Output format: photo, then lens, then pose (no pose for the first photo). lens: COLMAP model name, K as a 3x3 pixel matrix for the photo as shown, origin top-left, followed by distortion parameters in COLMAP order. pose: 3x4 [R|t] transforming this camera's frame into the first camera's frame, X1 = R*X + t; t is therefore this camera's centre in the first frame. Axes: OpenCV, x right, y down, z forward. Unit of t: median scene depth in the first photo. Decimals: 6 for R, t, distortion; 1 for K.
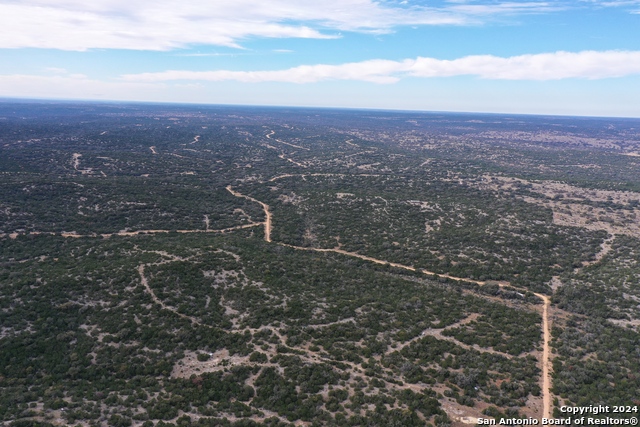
lens RADIAL K [[510.4, 0, 320.0], [0, 510.4, 213.5], [0, 0, 1]] dist [0.018440, 0.008586]
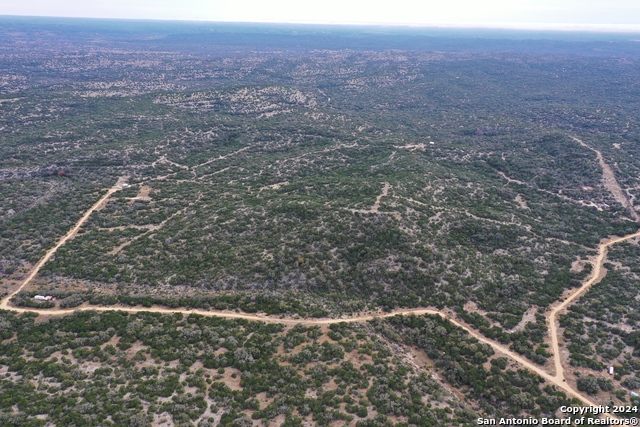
lens RADIAL K [[510.4, 0, 320.0], [0, 510.4, 213.5], [0, 0, 1]] dist [0.018440, 0.008586]
pose [[-0.881214, 0.128083, -0.455034, 0.424371], [-0.144114, 0.843980, 0.516652, -0.503688], [0.450214, 0.520858, -0.725269, 2.043763]]
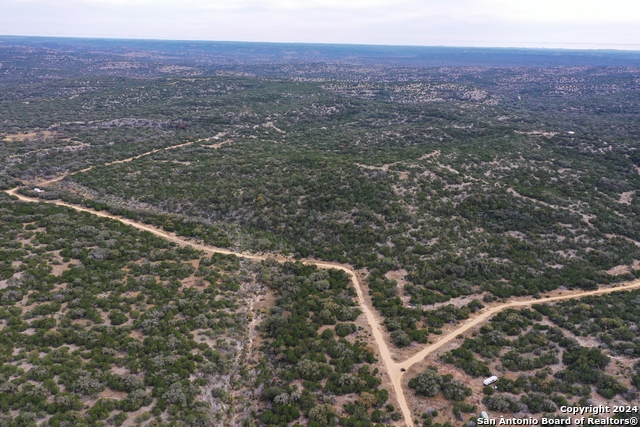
lens RADIAL K [[510.4, 0, 320.0], [0, 510.4, 213.5], [0, 0, 1]] dist [0.018440, 0.008586]
pose [[-0.998953, -0.042737, -0.016302, -0.102238], [-0.044976, 0.852880, 0.520166, -0.346752], [-0.008327, 0.520354, -0.853910, 2.131909]]
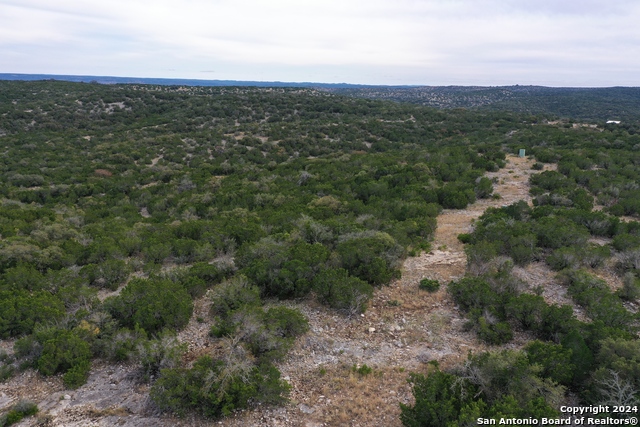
lens RADIAL K [[510.4, 0, 320.0], [0, 510.4, 213.5], [0, 0, 1]] dist [0.018440, 0.008586]
pose [[-0.949893, 0.028831, -0.311243, -0.225821], [-0.115878, 0.892305, 0.436307, 0.052806], [0.290303, 0.450511, -0.844254, 1.253452]]
